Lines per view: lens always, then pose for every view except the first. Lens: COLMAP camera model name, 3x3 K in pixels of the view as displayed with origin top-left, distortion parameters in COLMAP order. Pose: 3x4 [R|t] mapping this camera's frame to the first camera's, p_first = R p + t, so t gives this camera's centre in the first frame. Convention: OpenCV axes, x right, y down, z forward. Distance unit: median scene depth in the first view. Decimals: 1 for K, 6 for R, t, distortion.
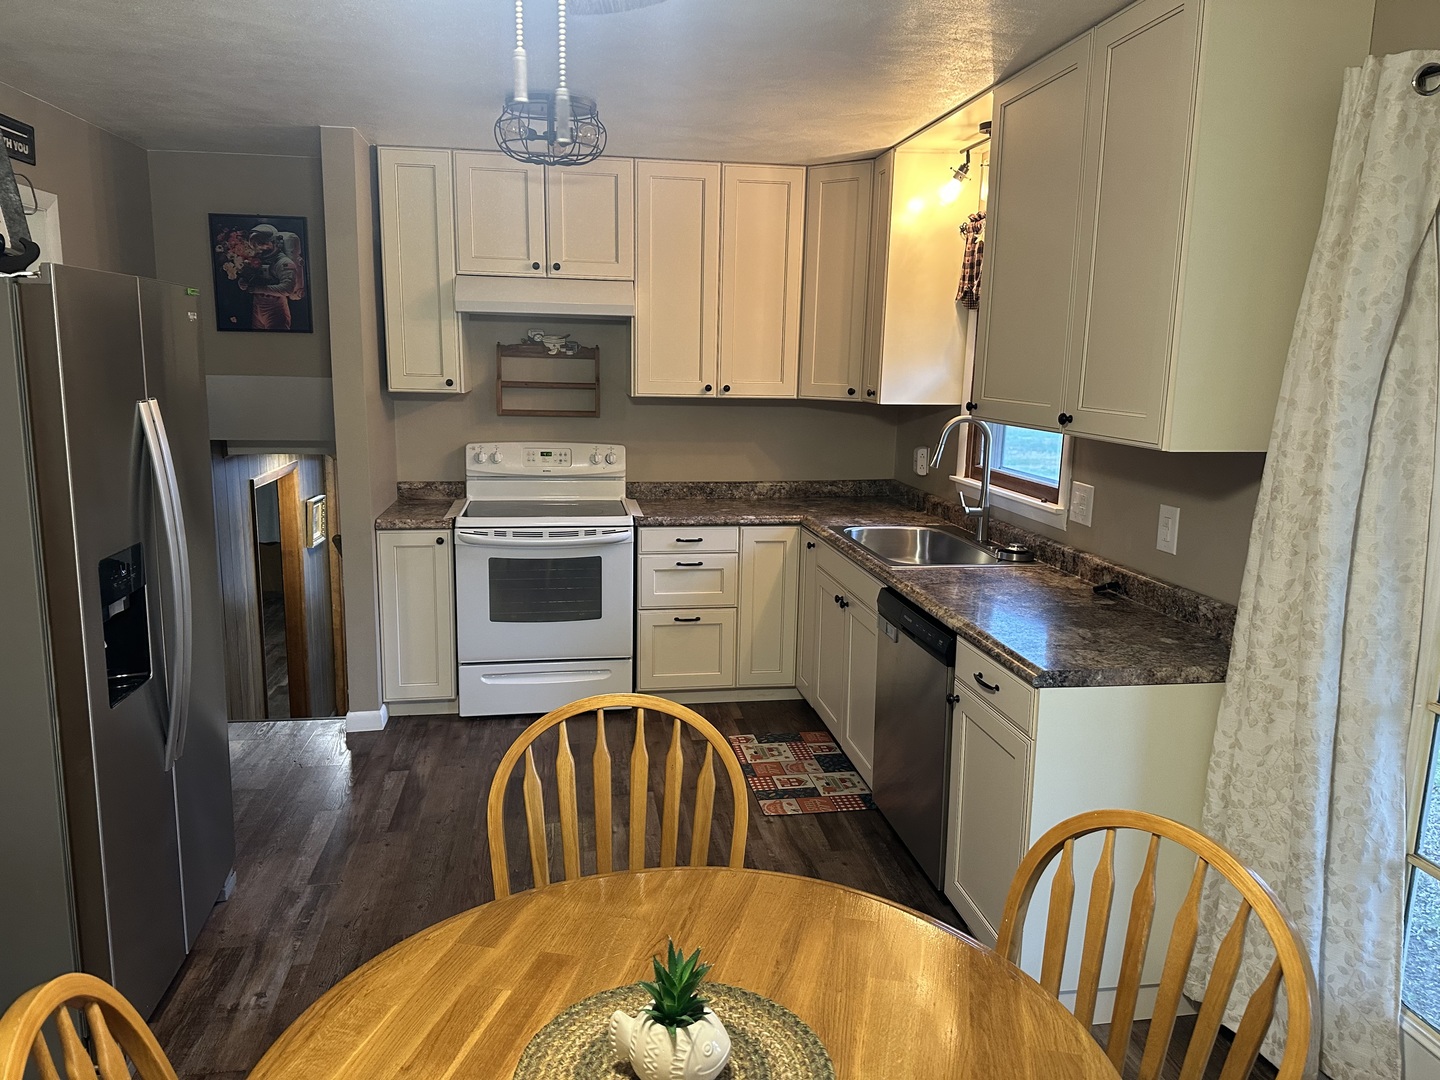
lens RADIAL K [[1018.9, 0, 720.8], [0, 1018.9, 532.5], [0, 0, 1]] dist [0.099673, -0.144608]
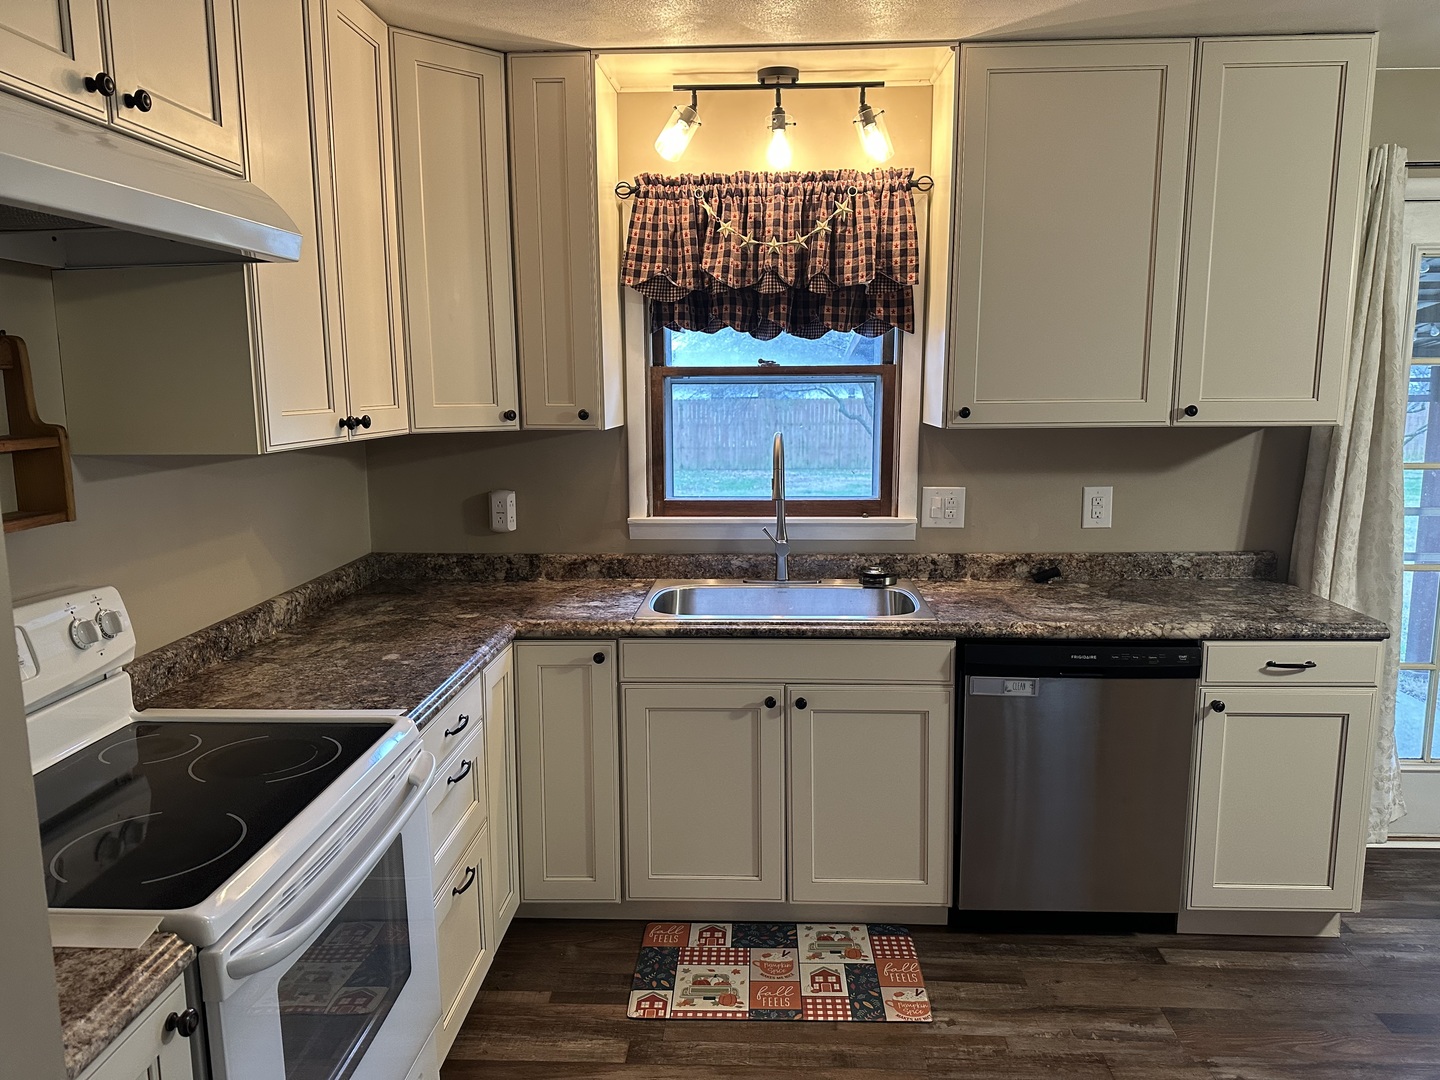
lens RADIAL K [[1018.9, 0, 720.8], [0, 1018.9, 532.5], [0, 0, 1]] dist [0.099673, -0.144608]
pose [[0.180487, -0.162664, 0.970033, -0.540593], [0.176374, 0.975597, 0.130781, -0.143538], [-0.967635, 0.147484, 0.204772, 0.852697]]
